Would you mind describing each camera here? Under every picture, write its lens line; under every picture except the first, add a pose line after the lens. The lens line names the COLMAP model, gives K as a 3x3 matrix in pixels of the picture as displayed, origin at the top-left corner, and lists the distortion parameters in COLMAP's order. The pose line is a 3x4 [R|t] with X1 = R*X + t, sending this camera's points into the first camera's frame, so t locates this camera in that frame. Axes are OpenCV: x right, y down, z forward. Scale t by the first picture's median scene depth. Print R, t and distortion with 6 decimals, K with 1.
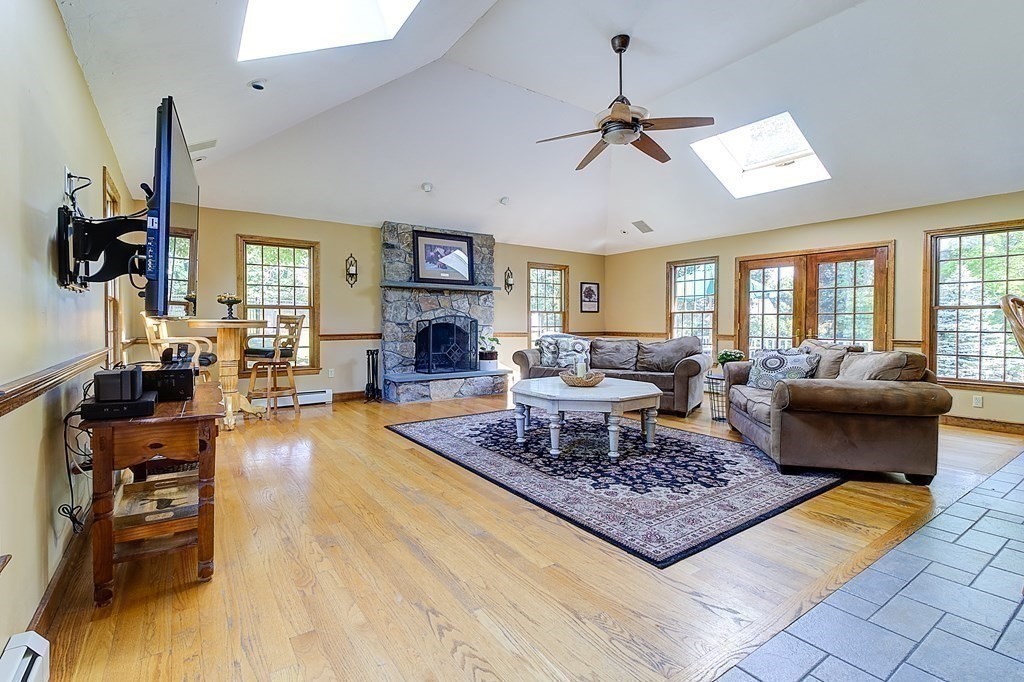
lens RADIAL K [[478.7, 0, 511.4], [0, 478.7, 333.1], [0, 0, 1]] dist [0.002370, -0.000147]
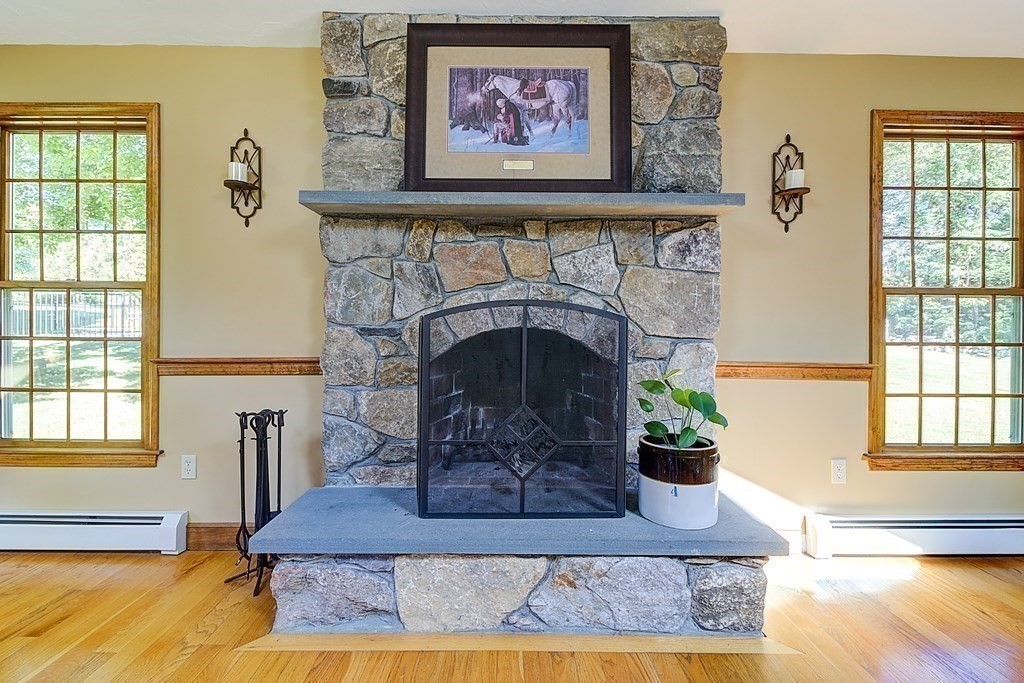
lens RADIAL K [[478.7, 0, 515.6], [0, 478.7, 320.2], [0, 0, 1]] dist [0.002370, -0.000147]
pose [[0.823413, 0.005126, -0.567419, 0.026026], [-0.017345, 0.999719, -0.016139, -0.021885], [0.567177, 0.023131, 0.823271, 0.761393]]
